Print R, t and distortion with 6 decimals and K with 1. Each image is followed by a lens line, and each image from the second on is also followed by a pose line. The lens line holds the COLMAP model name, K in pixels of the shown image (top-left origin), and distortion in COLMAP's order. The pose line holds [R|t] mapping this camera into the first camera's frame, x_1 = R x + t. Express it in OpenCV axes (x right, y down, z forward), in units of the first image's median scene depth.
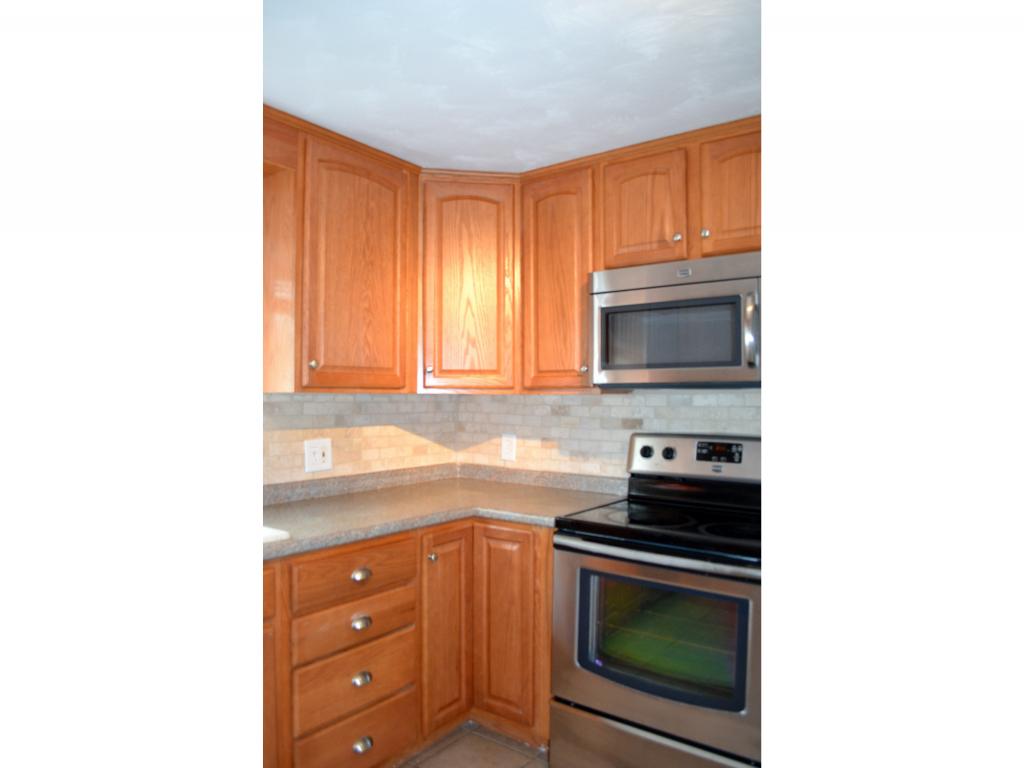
lens RADIAL K [[625.6, 0, 512.0], [0, 625.6, 384.0], [0, 0, 1]] dist [-0.084585, 0.000844]
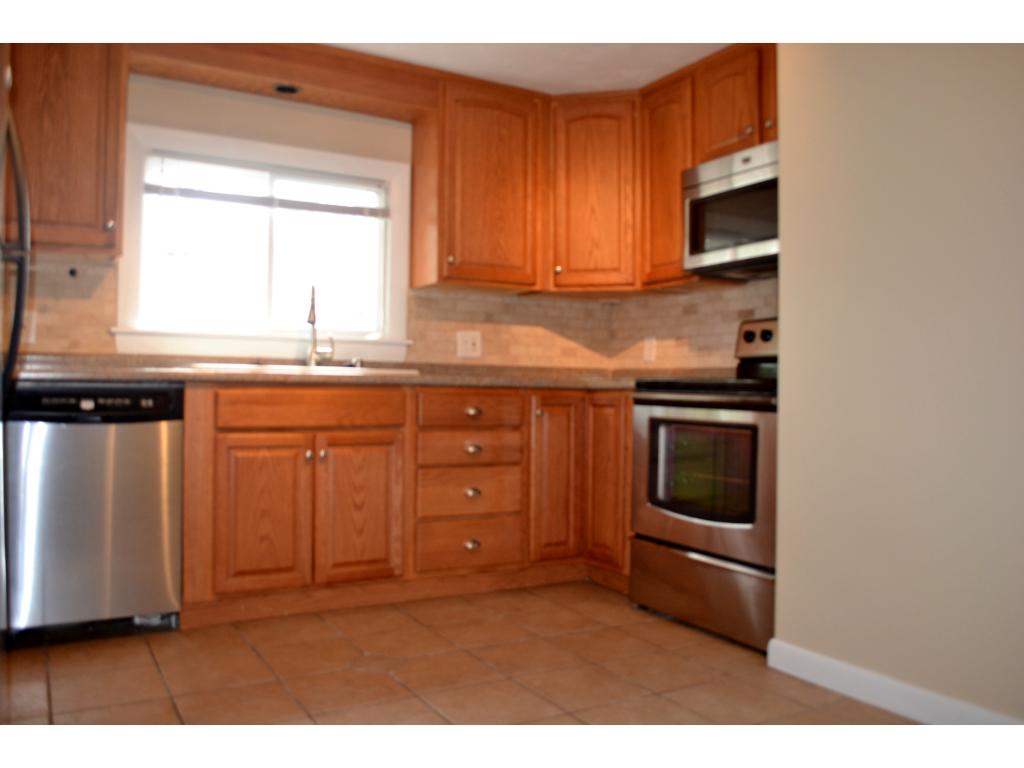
lens RADIAL K [[817.1, 0, 512.0], [0, 817.1, 384.0], [0, 0, 1]] dist [-0.086227, 0.013895]
pose [[0.920230, 0.002767, -0.391368, 0.391765], [0.001537, 0.999942, 0.010684, 0.177926], [0.391375, -0.010433, 0.920172, -0.435564]]
